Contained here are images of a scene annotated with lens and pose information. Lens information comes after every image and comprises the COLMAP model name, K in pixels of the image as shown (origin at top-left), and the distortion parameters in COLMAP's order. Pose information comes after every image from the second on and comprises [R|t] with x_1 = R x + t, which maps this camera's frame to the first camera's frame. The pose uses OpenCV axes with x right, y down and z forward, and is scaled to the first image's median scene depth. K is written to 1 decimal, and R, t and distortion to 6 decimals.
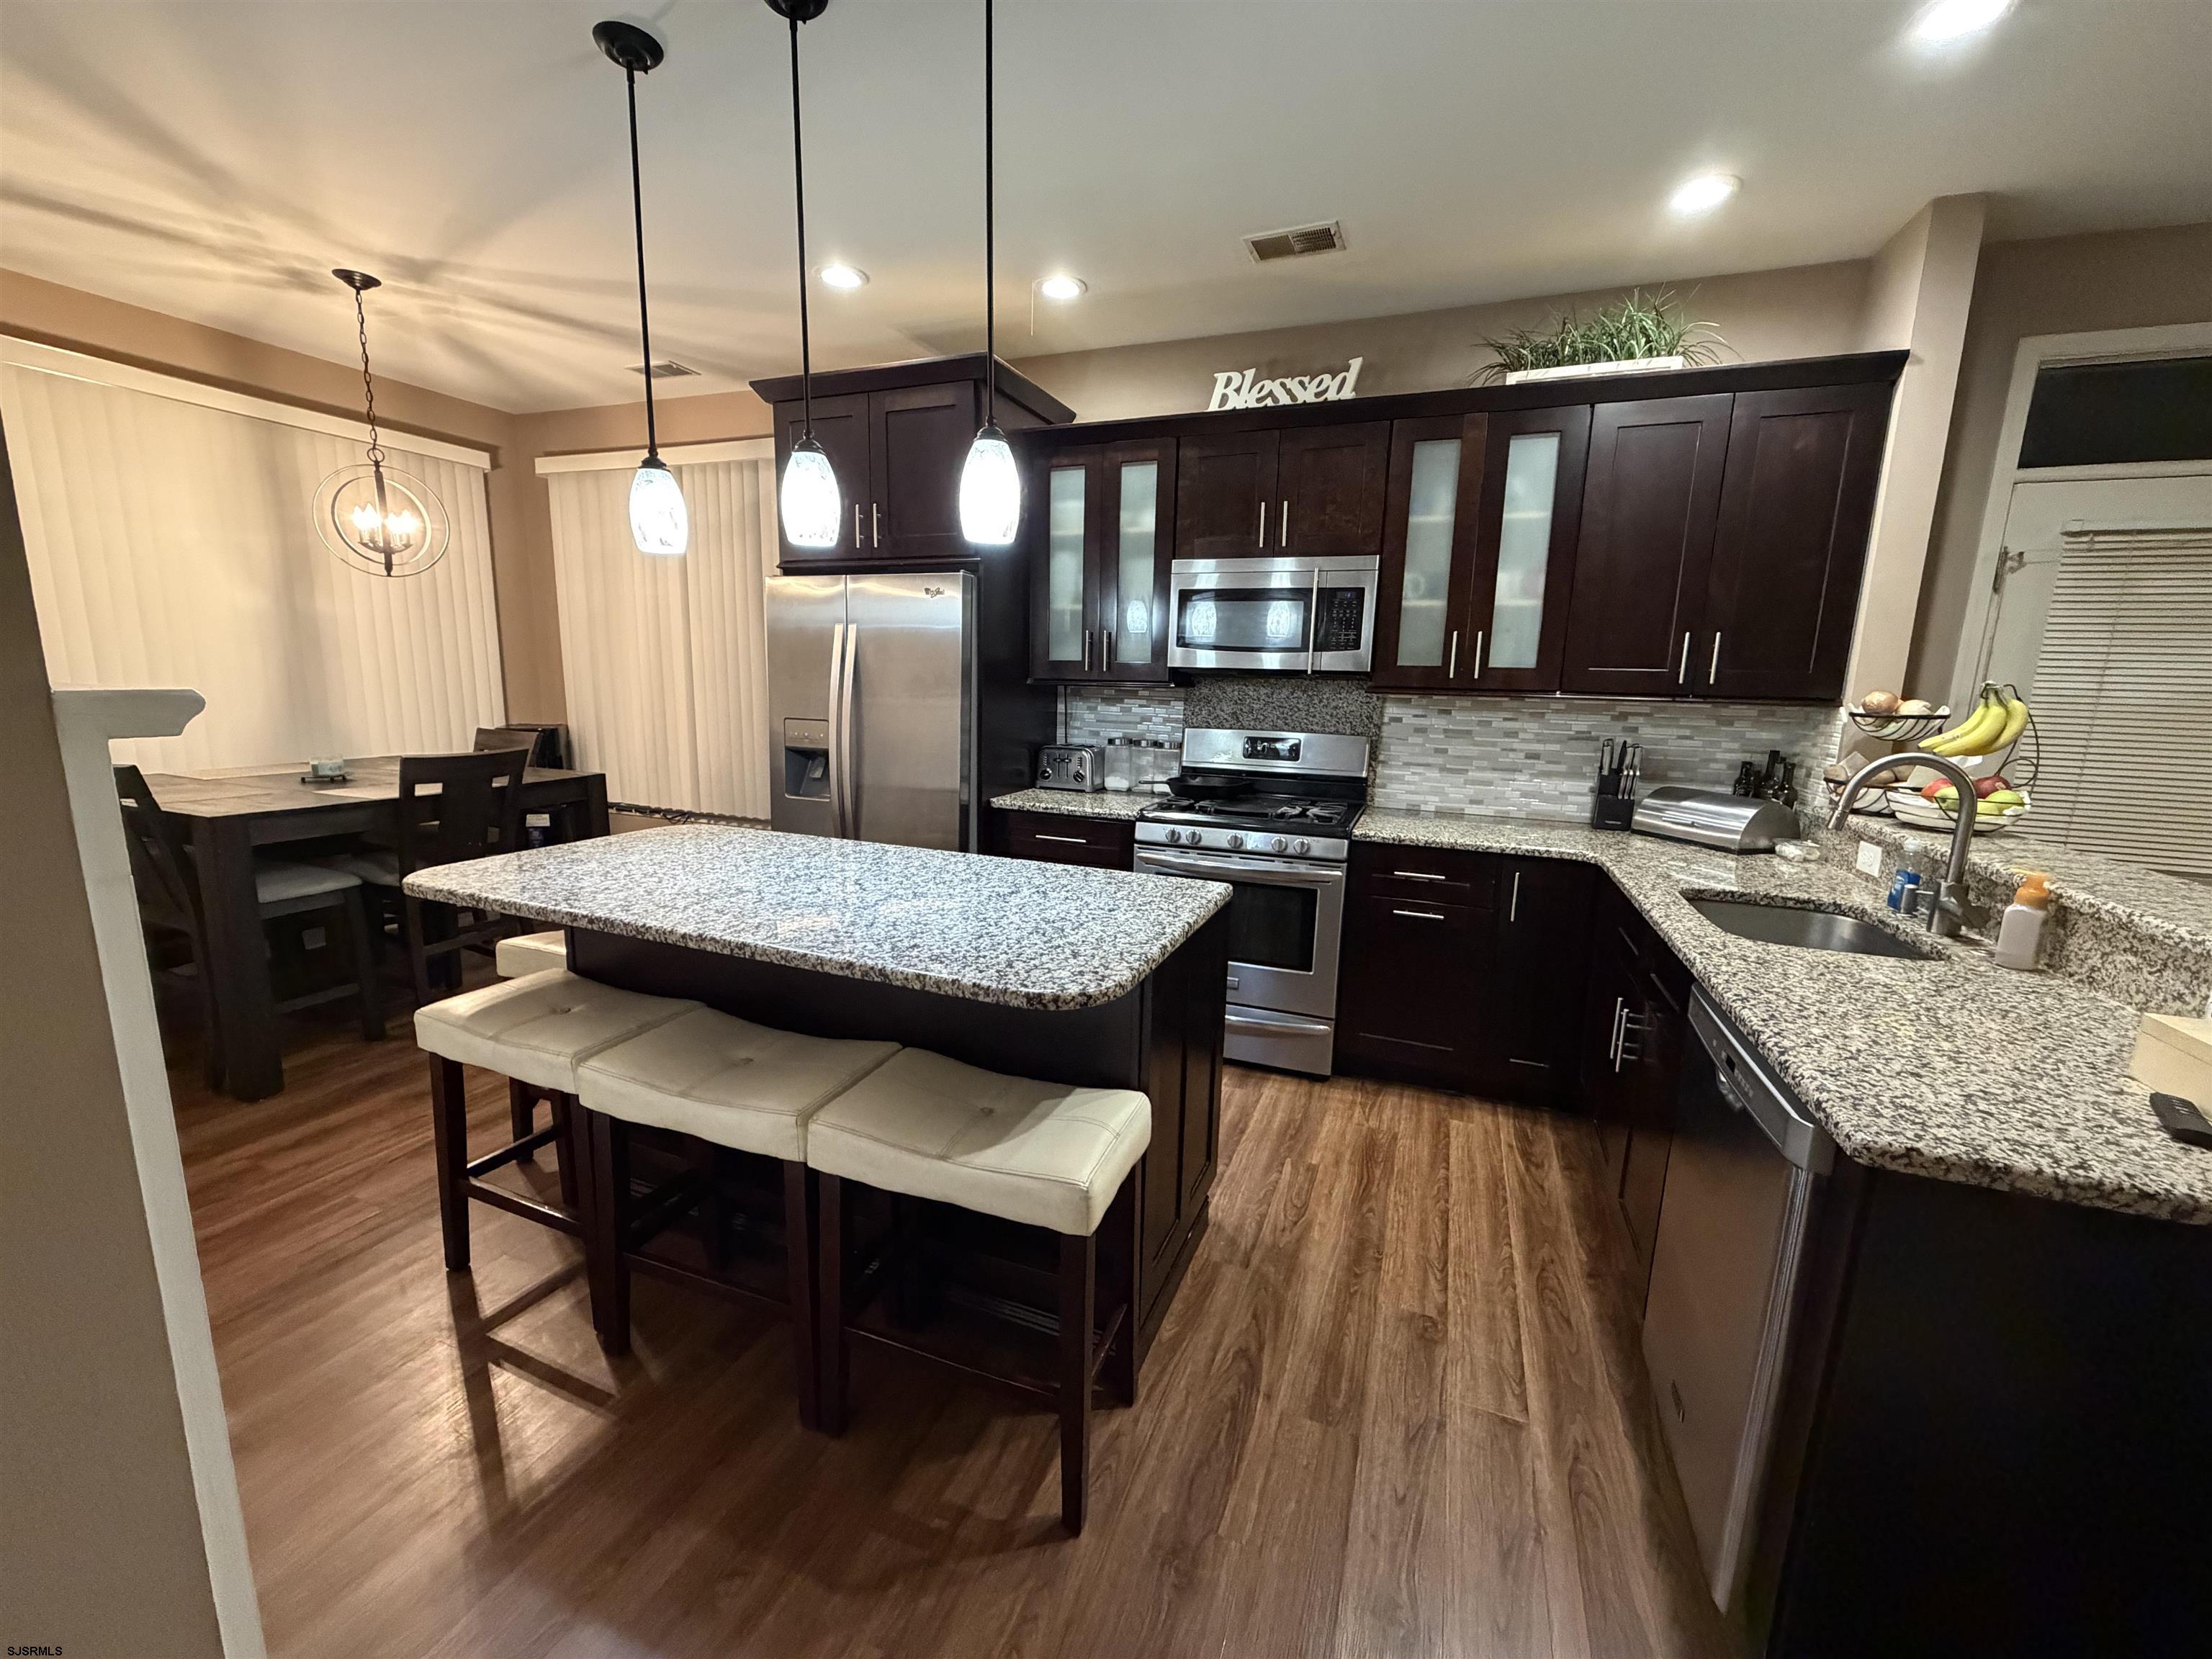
lens RADIAL K [[883.2, 0, 1098.9], [0, 883.2, 835.9], [0, 0, 1]] dist [0.003166, 0.000477]
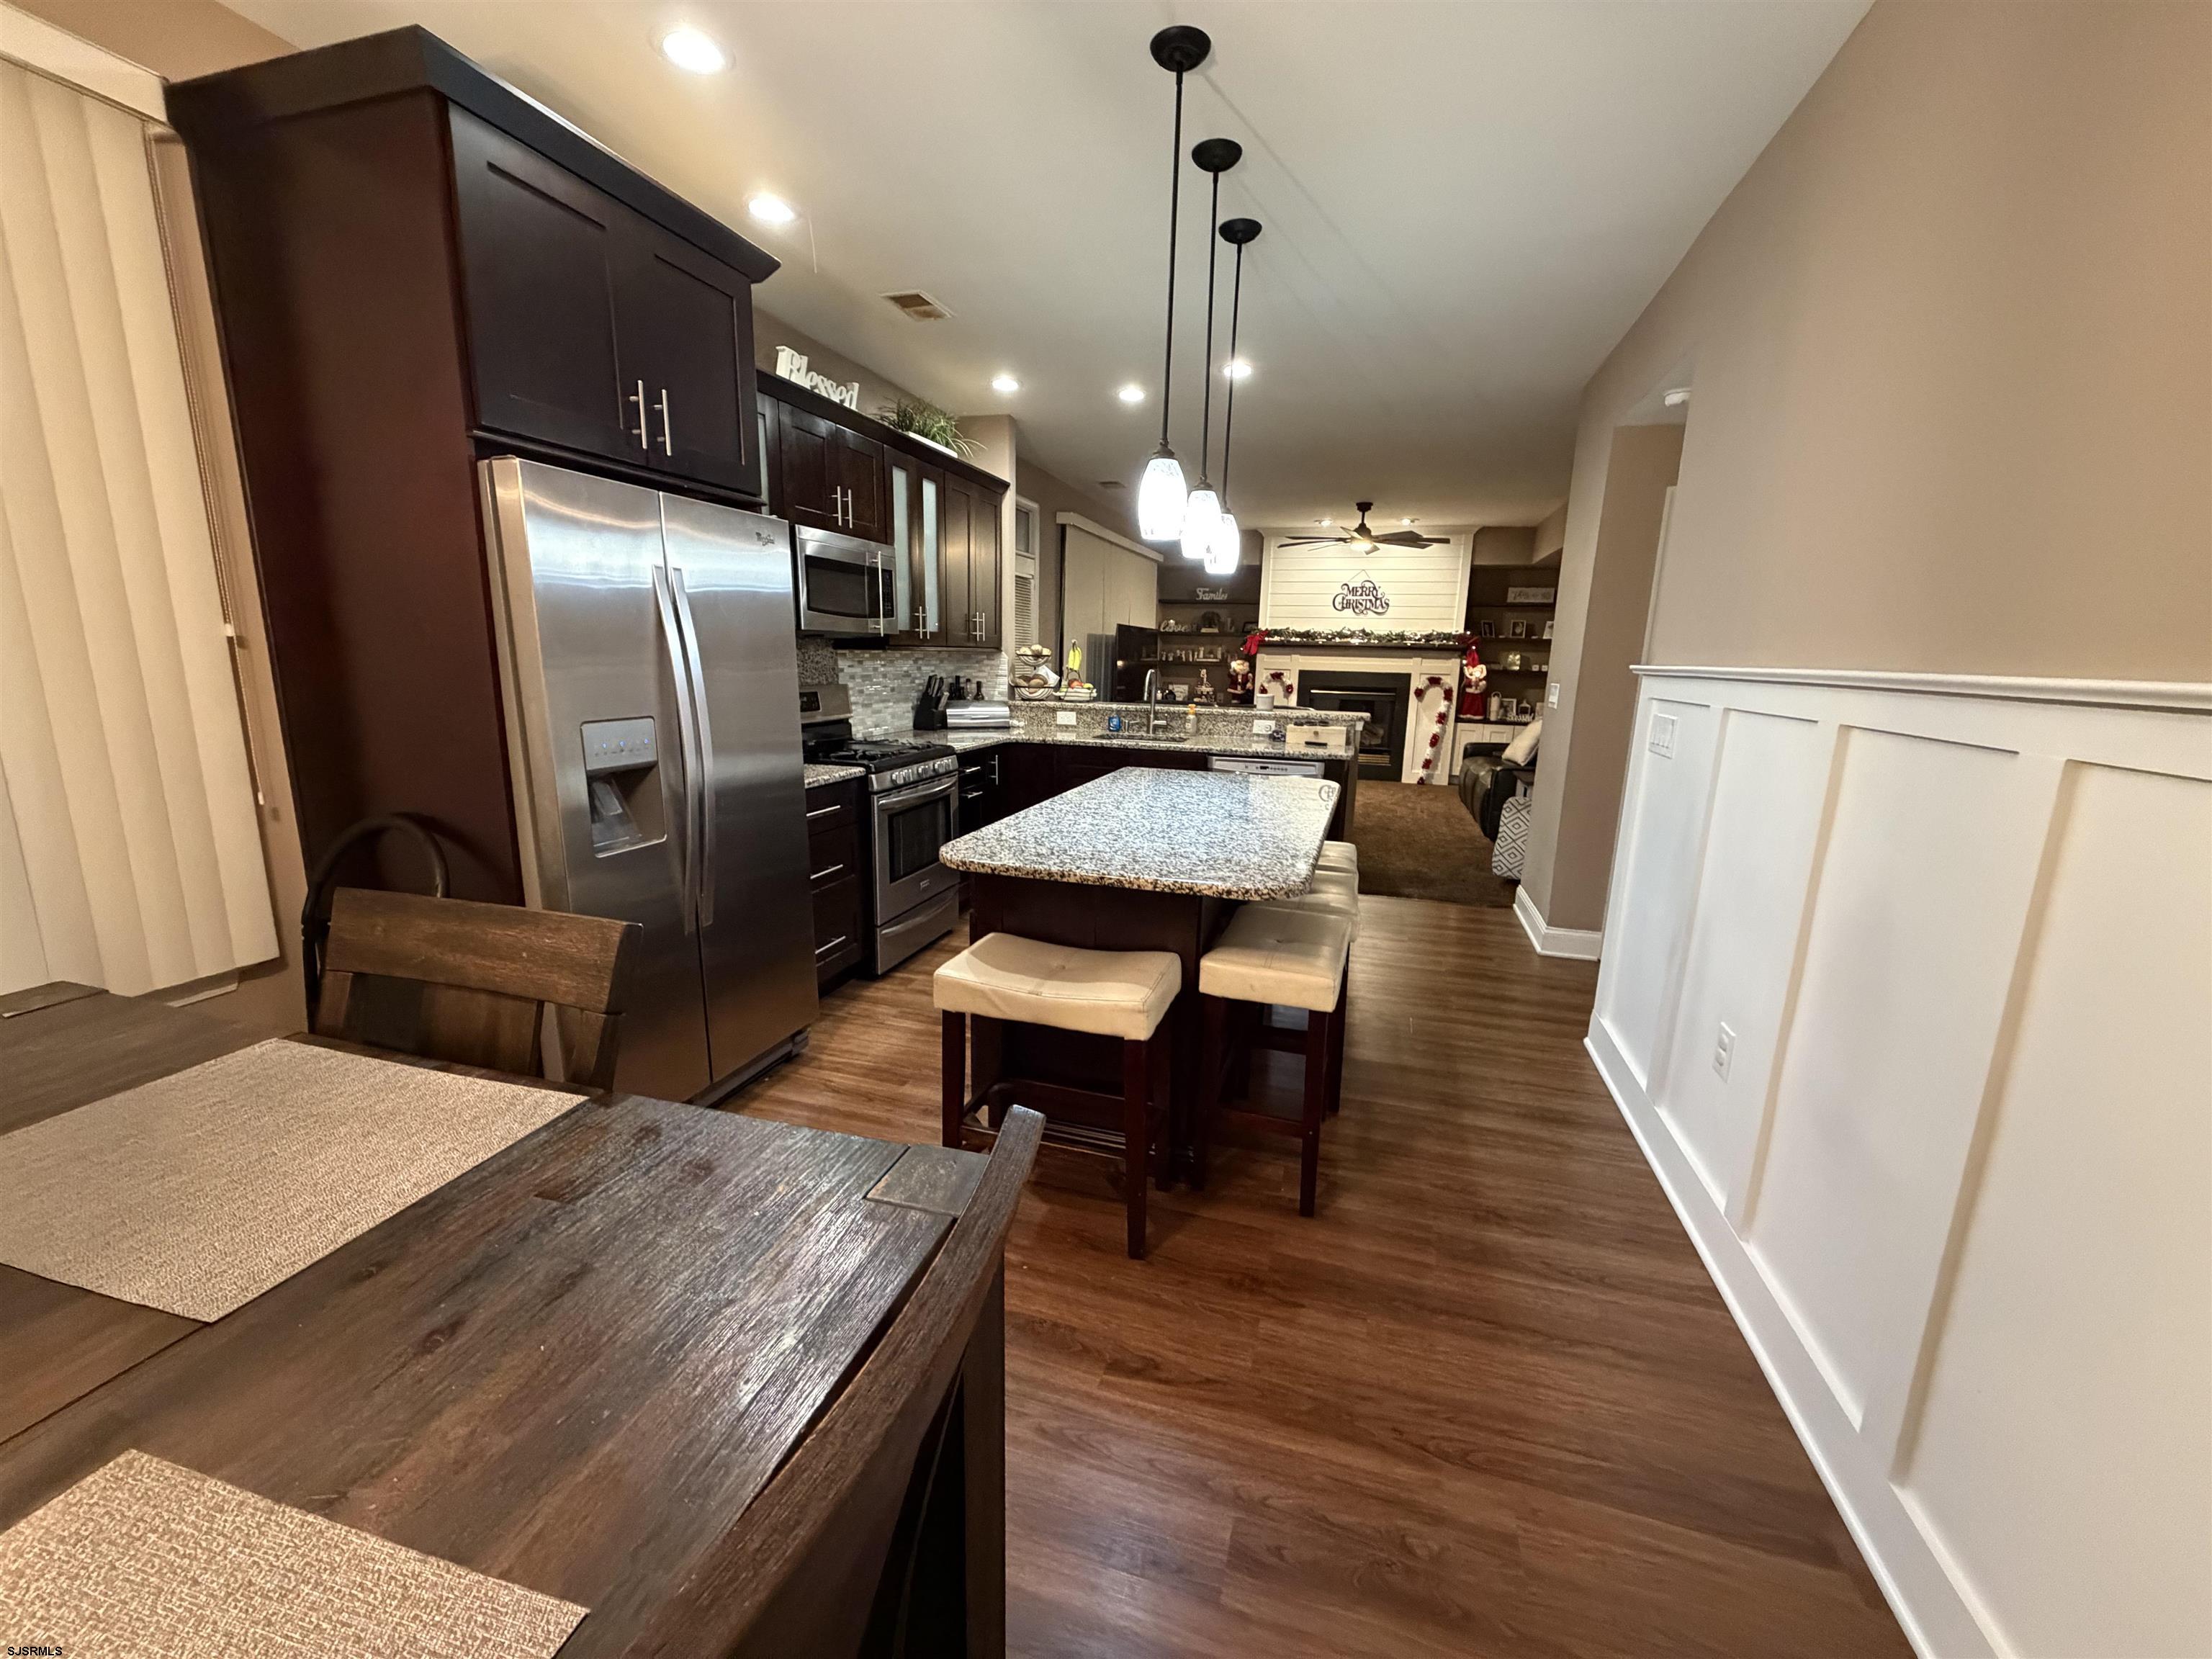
lens RADIAL K [[883.2, 0, 1092.1], [0, 883.2, 823.8], [0, 0, 1]] dist [0.003166, 0.000477]
pose [[-0.062141, -0.220033, 0.973511, -1.044974], [0.153390, 0.961703, 0.227156, -0.164097], [-0.986210, 0.163442, -0.026010, 0.771185]]
